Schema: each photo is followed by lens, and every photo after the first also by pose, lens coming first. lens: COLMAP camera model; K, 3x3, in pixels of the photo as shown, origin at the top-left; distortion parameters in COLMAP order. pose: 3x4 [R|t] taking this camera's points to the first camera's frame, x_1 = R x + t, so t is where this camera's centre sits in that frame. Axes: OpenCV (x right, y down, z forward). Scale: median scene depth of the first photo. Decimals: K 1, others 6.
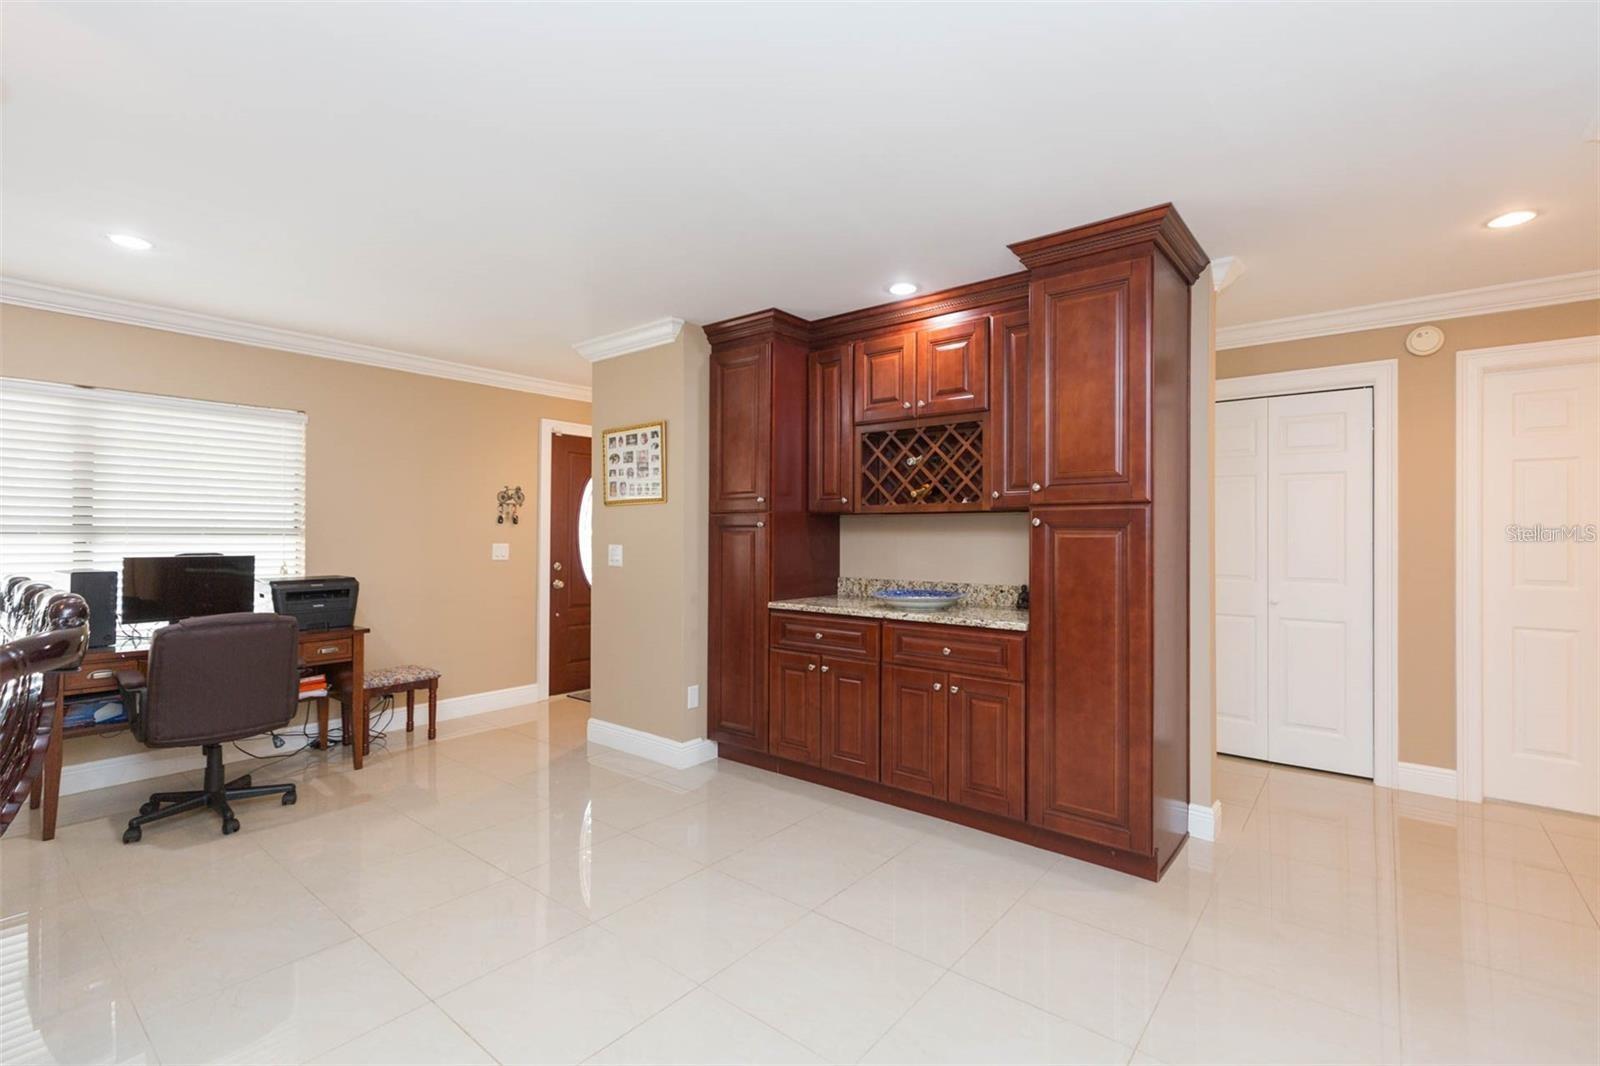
lens RADIAL K [[729.4, 0, 798.7], [0, 729.4, 519.8], [0, 0, 1]] dist [0.000928, 0.000009]
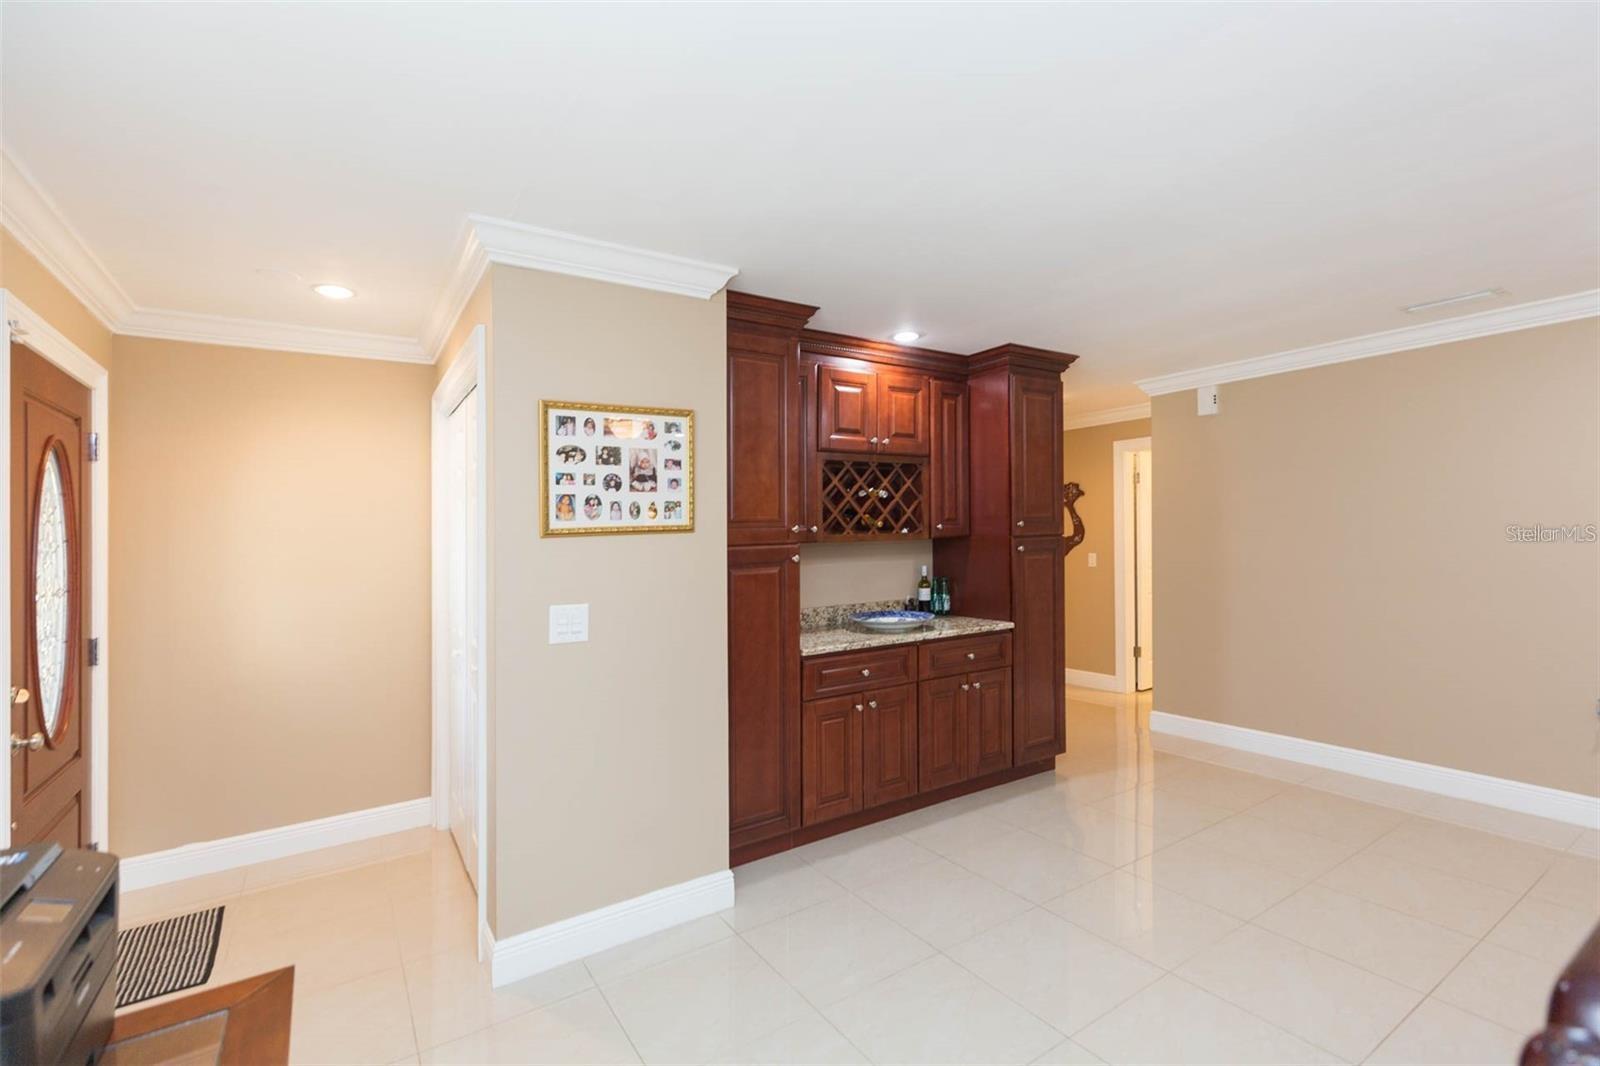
lens RADIAL K [[729.4, 0, 798.0], [0, 729.4, 536.7], [0, 0, 1]] dist [0.000928, 0.000009]
pose [[0.287163, -0.015748, 0.957752, -0.853680], [-0.000500, 0.999862, 0.016590, -0.032976], [-0.957881, -0.005243, 0.287116, 0.759208]]
